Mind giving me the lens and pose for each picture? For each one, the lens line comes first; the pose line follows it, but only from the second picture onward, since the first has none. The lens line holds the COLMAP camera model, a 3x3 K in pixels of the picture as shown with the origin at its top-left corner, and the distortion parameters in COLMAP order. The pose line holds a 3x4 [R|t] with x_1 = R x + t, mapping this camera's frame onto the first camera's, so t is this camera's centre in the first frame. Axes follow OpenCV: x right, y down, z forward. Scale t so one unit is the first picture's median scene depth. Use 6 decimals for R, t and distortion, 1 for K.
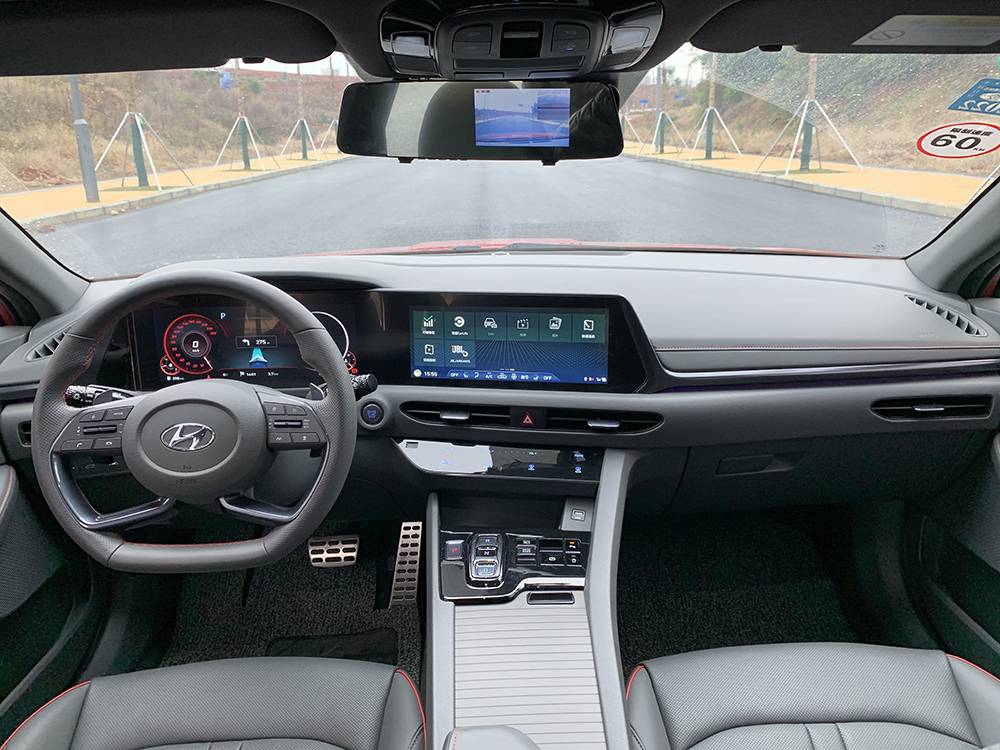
lens RADIAL K [[764.1, 0, 503.4], [0, 764.1, 367.5], [0, 0, 1]] dist [0.063558, -0.063361]
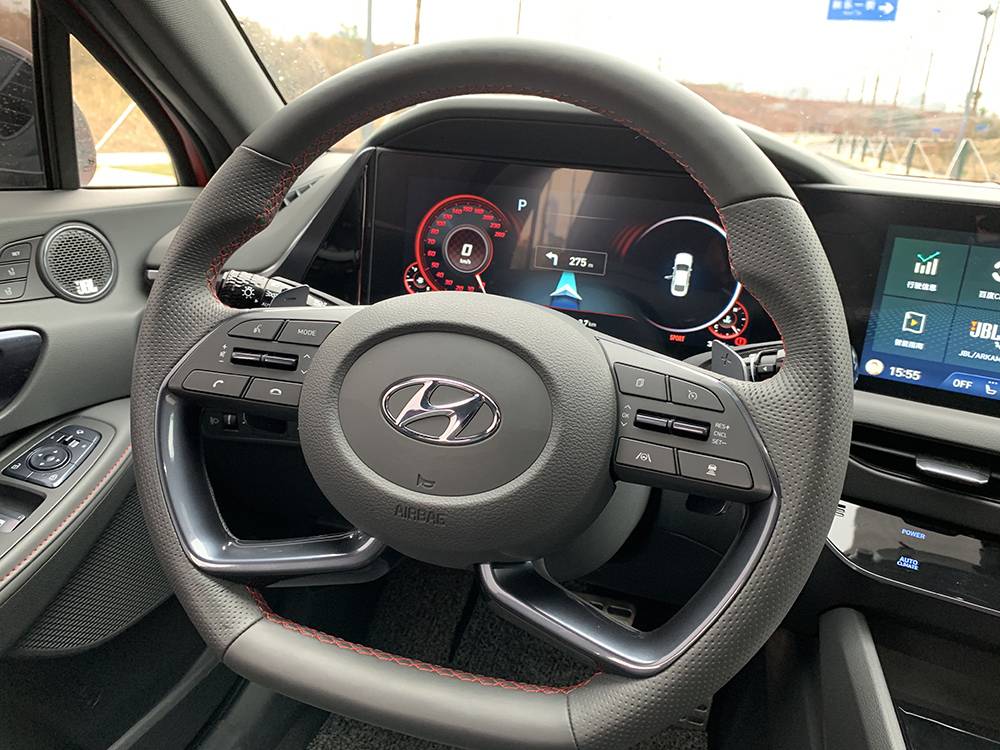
lens RADIAL K [[764.1, 0, 519.9], [0, 764.1, 360.1], [0, 0, 1]] dist [0.063558, -0.063361]
pose [[0.952366, 0.168904, -0.253910, -0.206476], [-0.174027, 0.984738, 0.002319, 0.042004], [0.250426, 0.041979, 0.967225, 0.470454]]
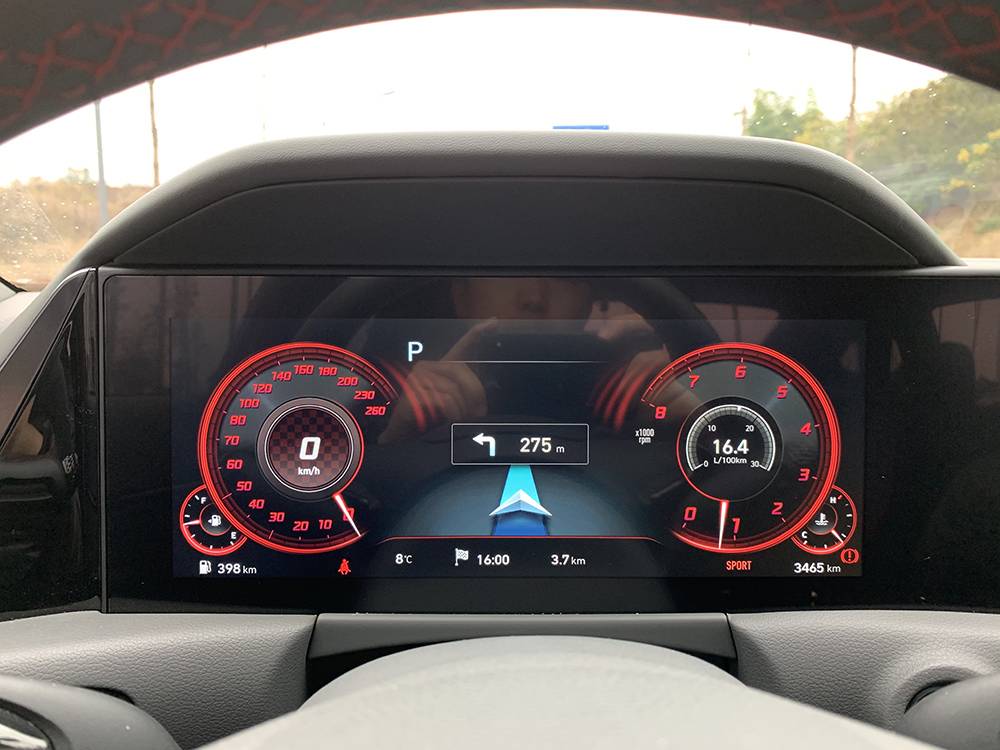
lens RADIAL K [[764.1, 0, 508.7], [0, 764.1, 374.8], [0, 0, 1]] dist [0.063558, -0.063361]
pose [[0.999695, 0.024075, -0.005456, -0.327031], [-0.024634, 0.987213, -0.157489, -0.014113], [0.001595, 0.157575, 0.987506, 0.719851]]
